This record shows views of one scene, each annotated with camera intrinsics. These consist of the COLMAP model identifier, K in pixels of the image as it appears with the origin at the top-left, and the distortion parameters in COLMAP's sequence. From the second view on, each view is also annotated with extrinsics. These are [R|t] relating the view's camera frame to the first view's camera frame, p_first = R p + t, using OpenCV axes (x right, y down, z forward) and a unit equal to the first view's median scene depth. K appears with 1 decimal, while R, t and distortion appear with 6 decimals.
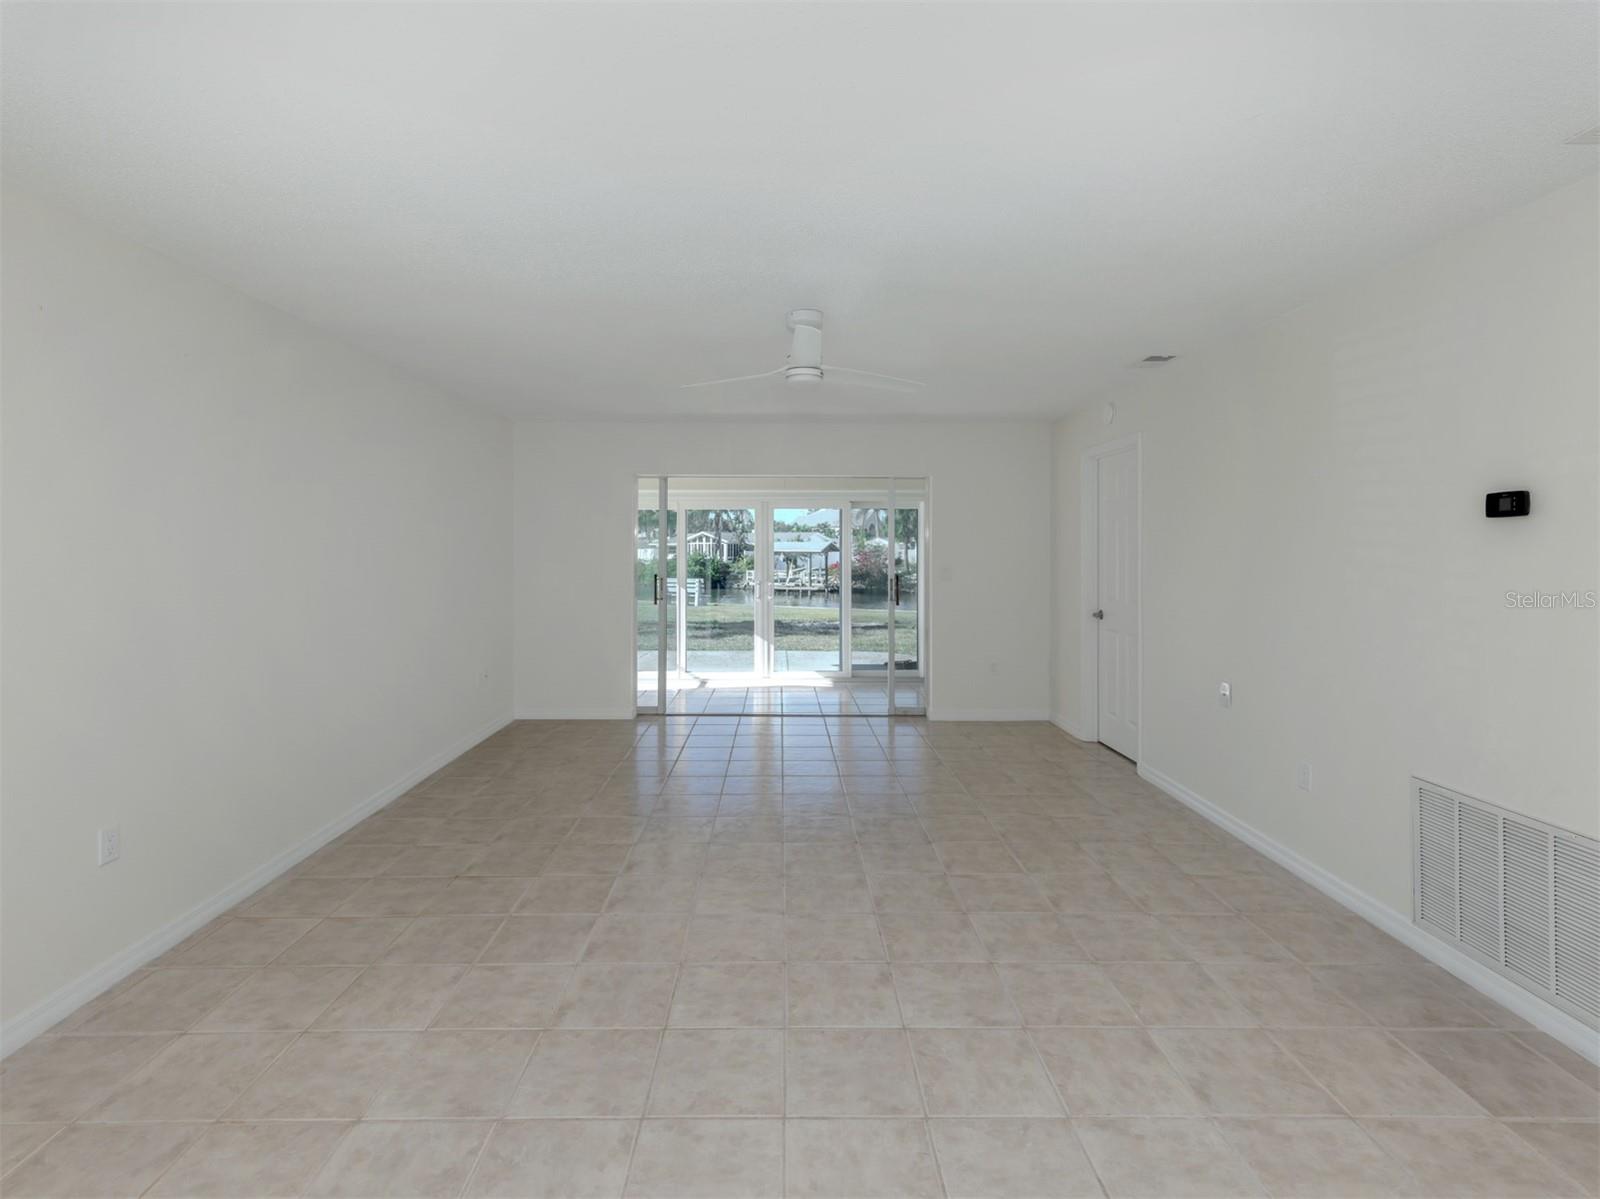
lens RADIAL K [[772.3, 0, 789.6], [0, 772.3, 565.4], [0, 0, 1]] dist [0.003762, 0.000320]
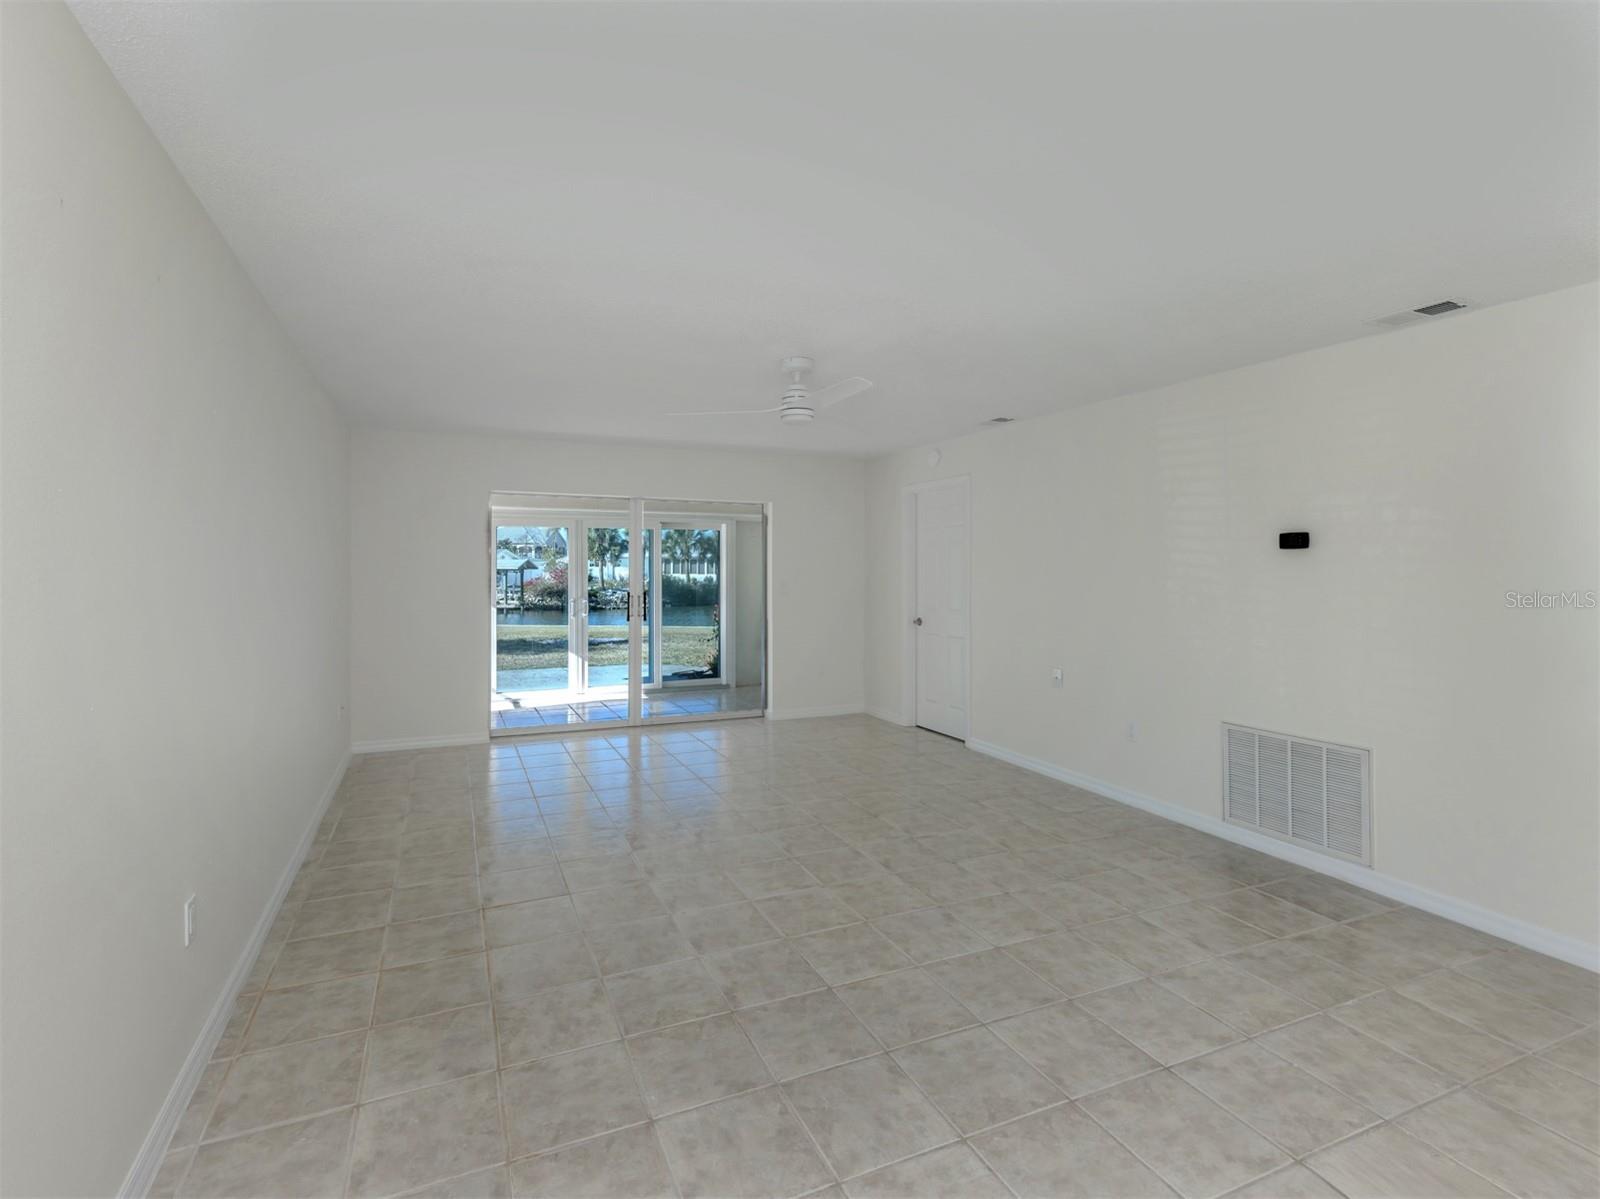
lens RADIAL K [[742.0, 0, 760.0], [0, 742.0, 588.0], [0, 0, 1]] dist [0.002593, 0.000569]
pose [[0.926568, -0.009989, 0.375993, -0.241095], [0.006949, 0.999931, 0.009442, -0.002148], [-0.376062, -0.006136, 0.926574, 0.007660]]
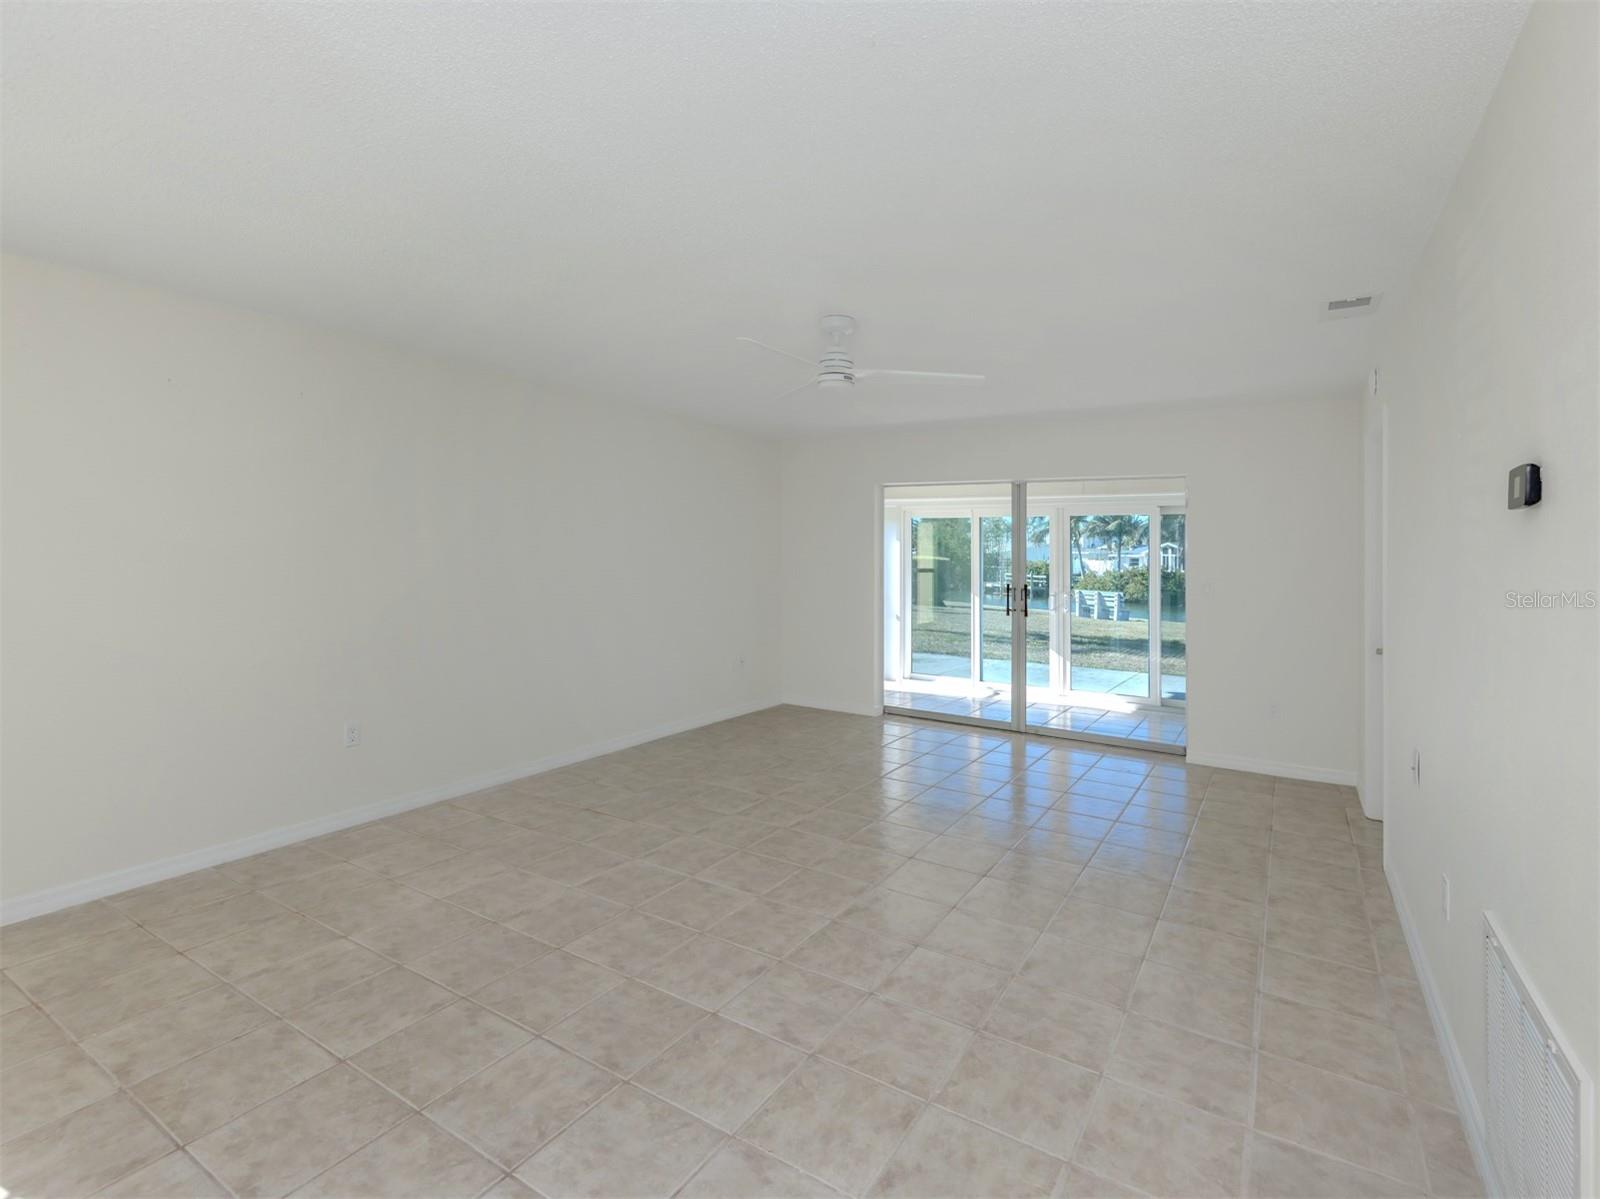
lens RADIAL K [[767.7, 0, 828.9], [0, 767.7, 544.3], [0, 0, 1]] dist [0.003087, -0.000681]
pose [[0.851555, 0.007445, -0.524212, 0.294726], [-0.029044, 0.999034, -0.032992, 0.000690], [0.523460, 0.043320, 0.850948, 0.065506]]
